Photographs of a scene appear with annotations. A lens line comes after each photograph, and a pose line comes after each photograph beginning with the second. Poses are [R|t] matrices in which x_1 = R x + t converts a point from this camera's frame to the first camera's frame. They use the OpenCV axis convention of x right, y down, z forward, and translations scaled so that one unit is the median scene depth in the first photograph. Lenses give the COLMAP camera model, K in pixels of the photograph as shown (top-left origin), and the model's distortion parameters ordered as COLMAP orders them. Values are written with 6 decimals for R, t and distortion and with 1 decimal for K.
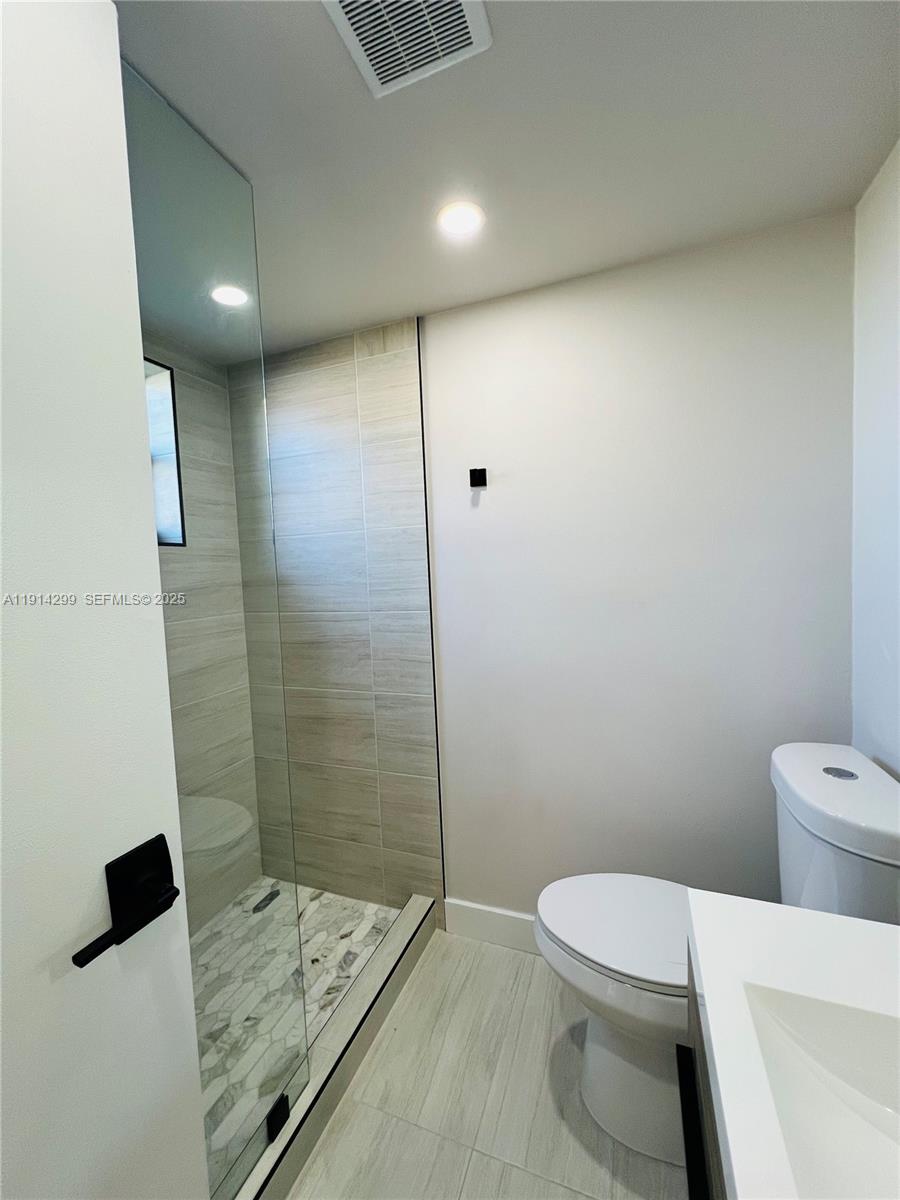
lens RADIAL K [[472.3, 0, 455.9], [0, 472.3, 598.6], [0, 0, 1]] dist [-0.000661, 0.000516]
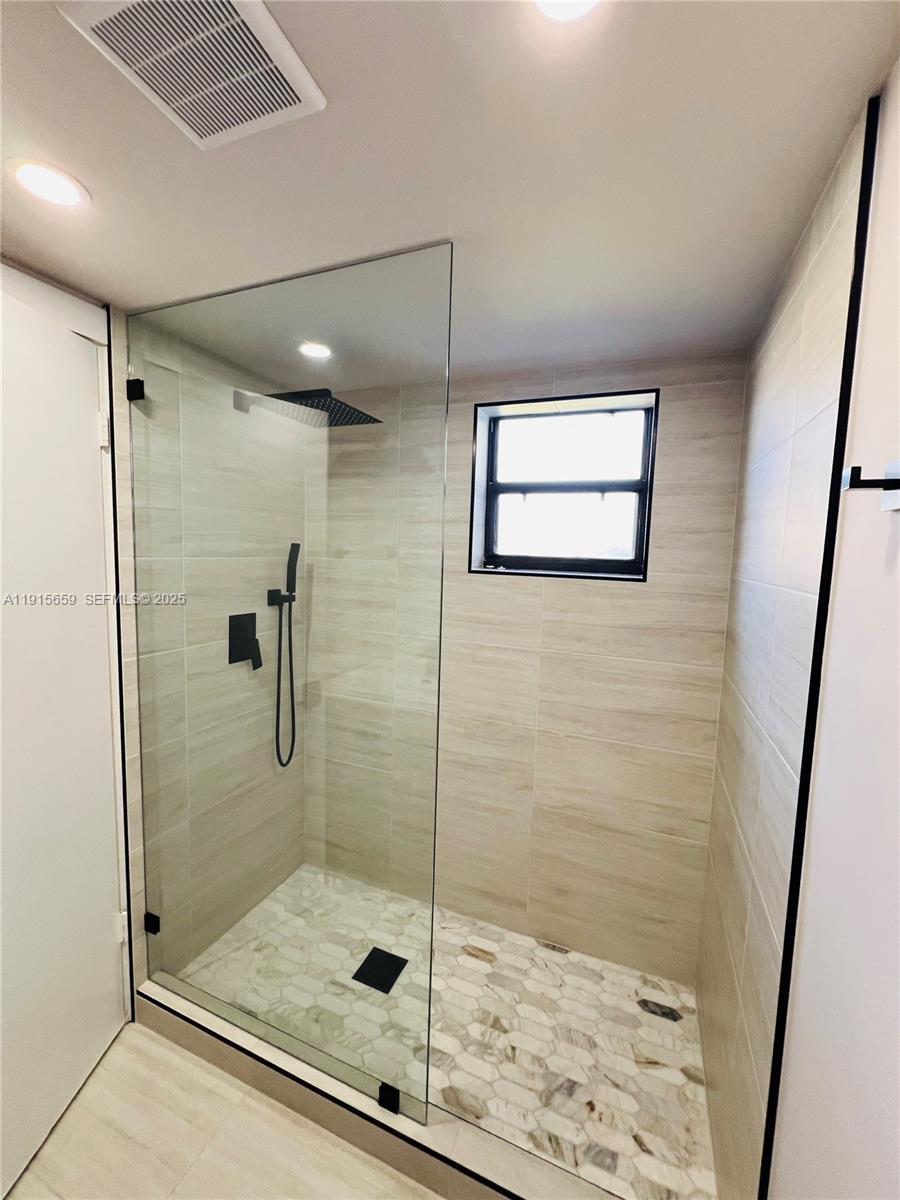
lens RADIAL K [[472.3, 0, 452.9], [0, 472.3, 597.8], [0, 0, 1]] dist [-0.000661, 0.000516]
pose [[-0.028909, 0.140151, -0.989708, 0.405178], [-0.086551, 0.986052, 0.142161, -0.200237], [0.995828, 0.089770, -0.016376, 0.713323]]
